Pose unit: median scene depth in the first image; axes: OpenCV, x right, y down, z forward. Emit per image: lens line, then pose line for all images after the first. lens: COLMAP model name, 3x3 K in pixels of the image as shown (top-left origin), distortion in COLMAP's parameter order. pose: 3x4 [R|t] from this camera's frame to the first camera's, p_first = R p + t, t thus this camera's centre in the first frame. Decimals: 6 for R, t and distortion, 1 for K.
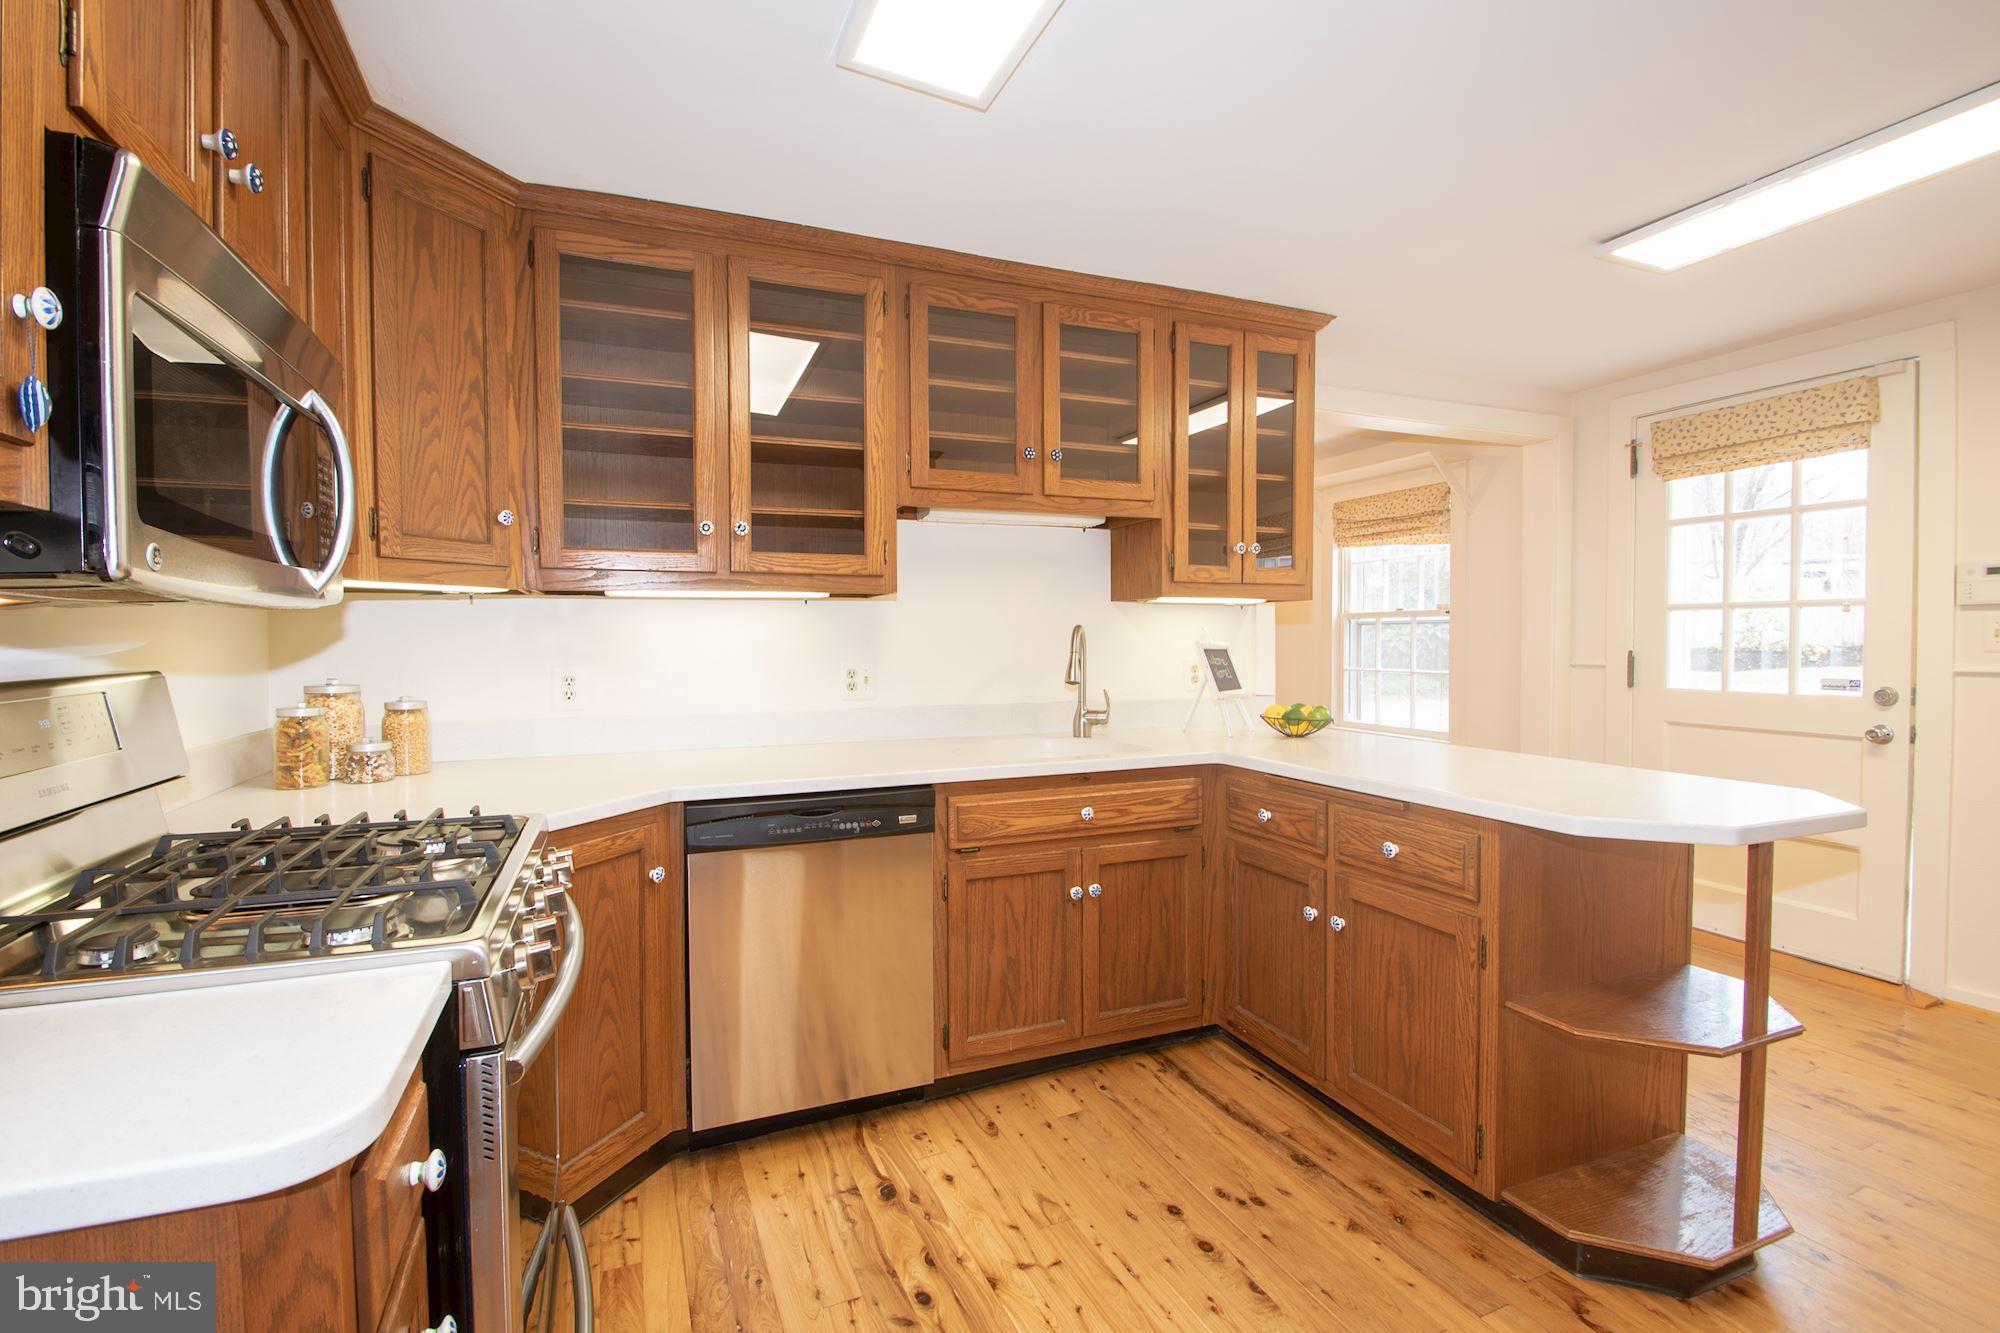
lens RADIAL K [[912.1, 0, 996.9], [0, 912.1, 658.5], [0, 0, 1]] dist [0.011294, -0.000001]
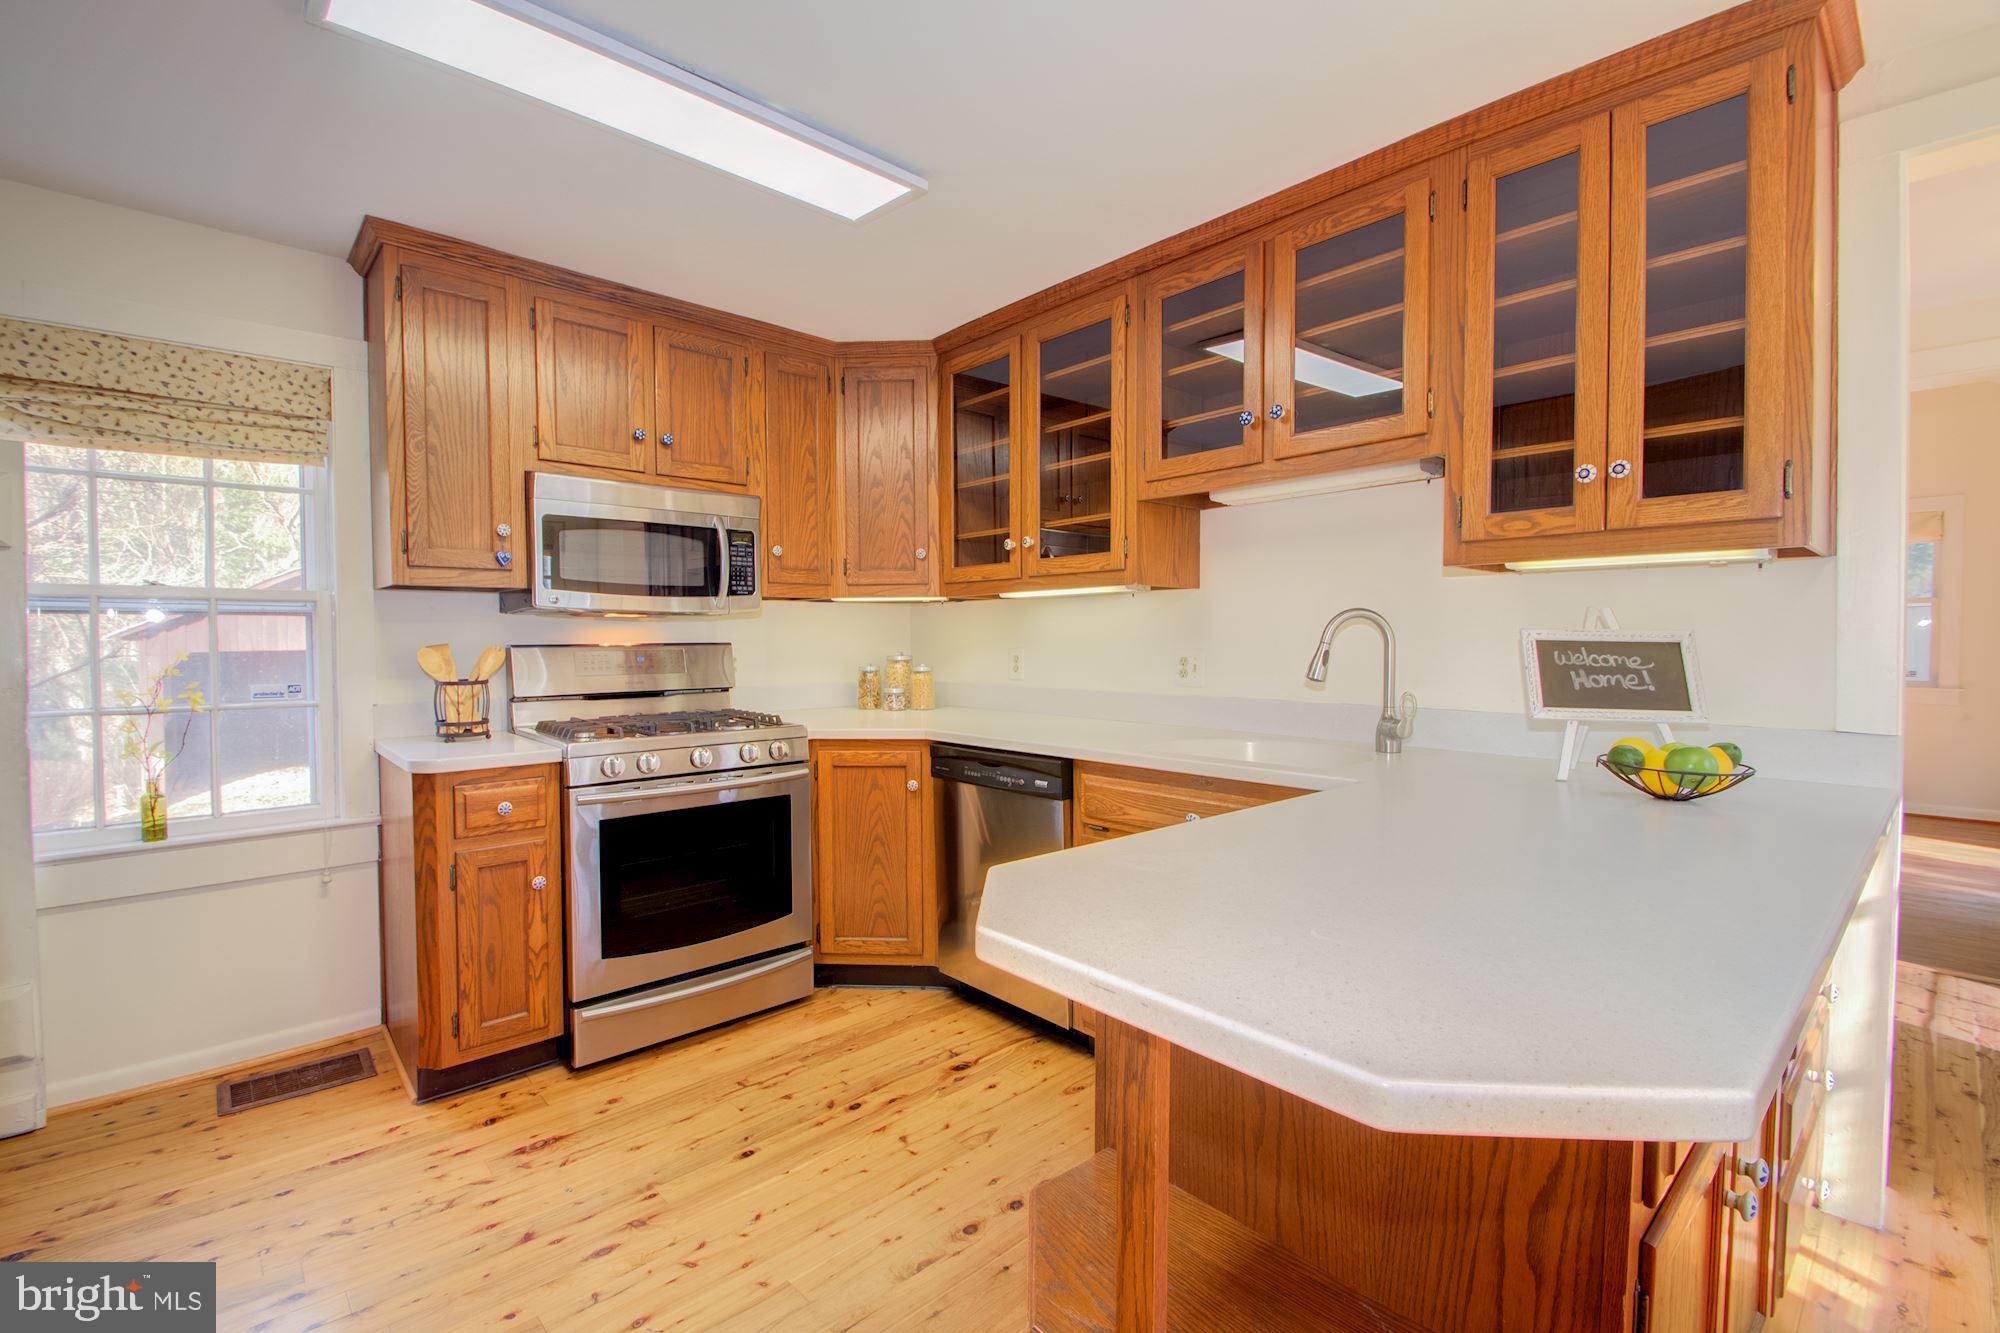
lens RADIAL K [[875.4, 0, 953.7], [0, 875.4, 661.5], [0, 0, 1]] dist [0.008501, -0.015888]
pose [[0.314717, 0.028604, -0.948754, 0.902501], [-0.021987, 0.999497, 0.022841, -0.000435], [0.948931, 0.013672, 0.315188, 0.544544]]
